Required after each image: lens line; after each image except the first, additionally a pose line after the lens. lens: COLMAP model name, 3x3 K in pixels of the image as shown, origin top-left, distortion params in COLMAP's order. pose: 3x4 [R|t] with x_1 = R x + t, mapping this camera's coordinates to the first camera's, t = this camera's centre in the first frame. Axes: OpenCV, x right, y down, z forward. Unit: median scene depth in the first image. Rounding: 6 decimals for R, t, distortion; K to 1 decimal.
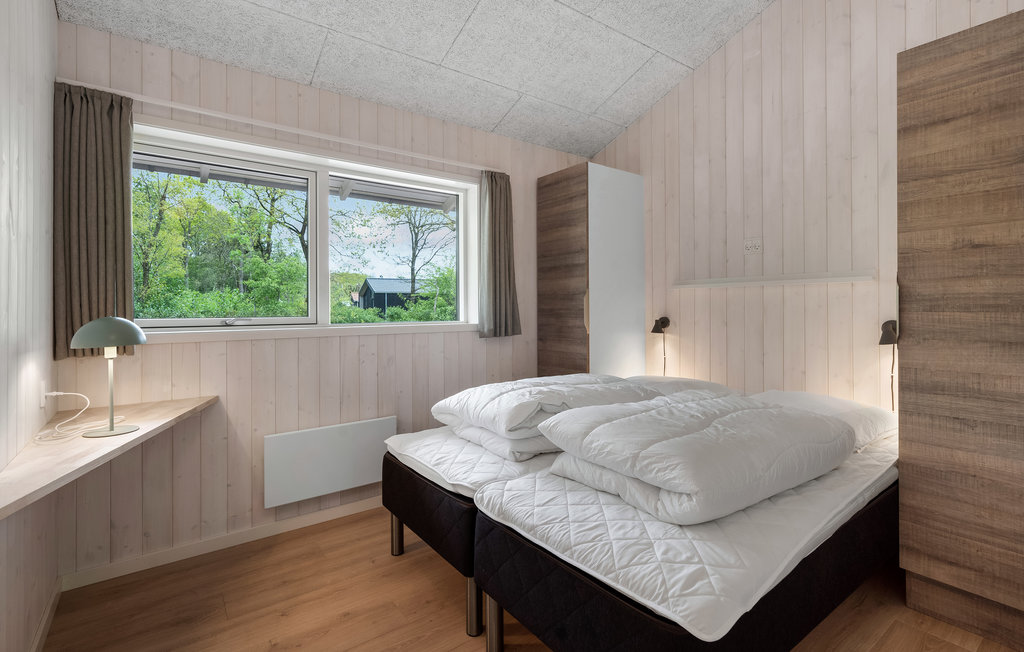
lens RADIAL K [[472.4, 0, 522.6], [0, 472.4, 310.8], [0, 0, 1]] dist [-0.001736, -0.000042]
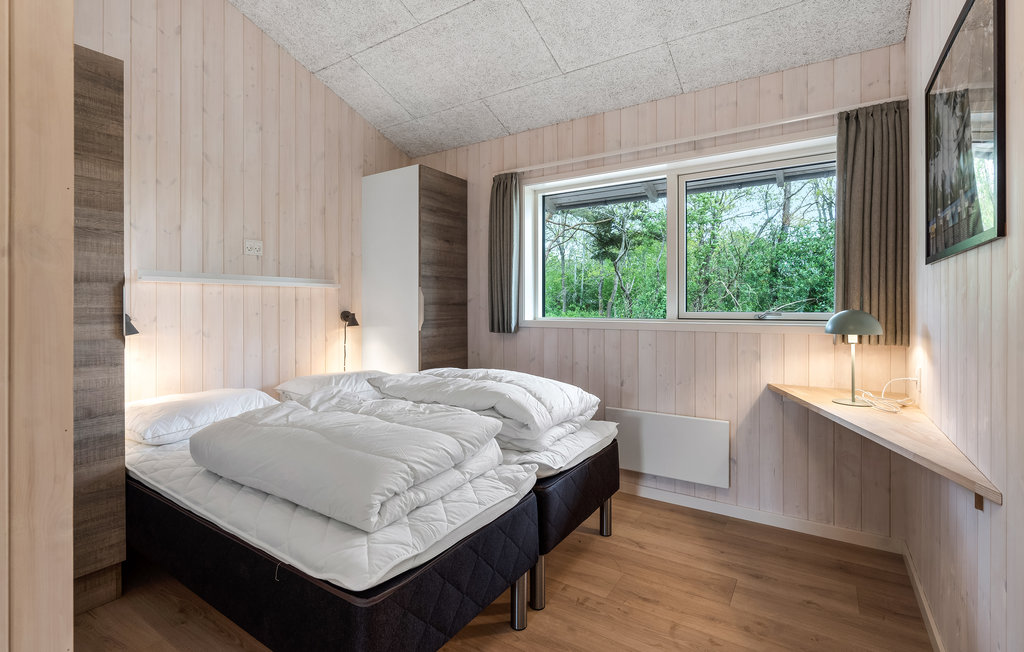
lens RADIAL K [[472.4, 0, 522.6], [0, 472.4, 310.8], [0, 0, 1]] dist [-0.001736, -0.000042]
pose [[0.338171, 0.011854, -0.941010, 0.578834], [-0.006939, 0.999925, 0.010102, -0.000585], [0.941059, 0.003114, 0.338228, 0.415639]]
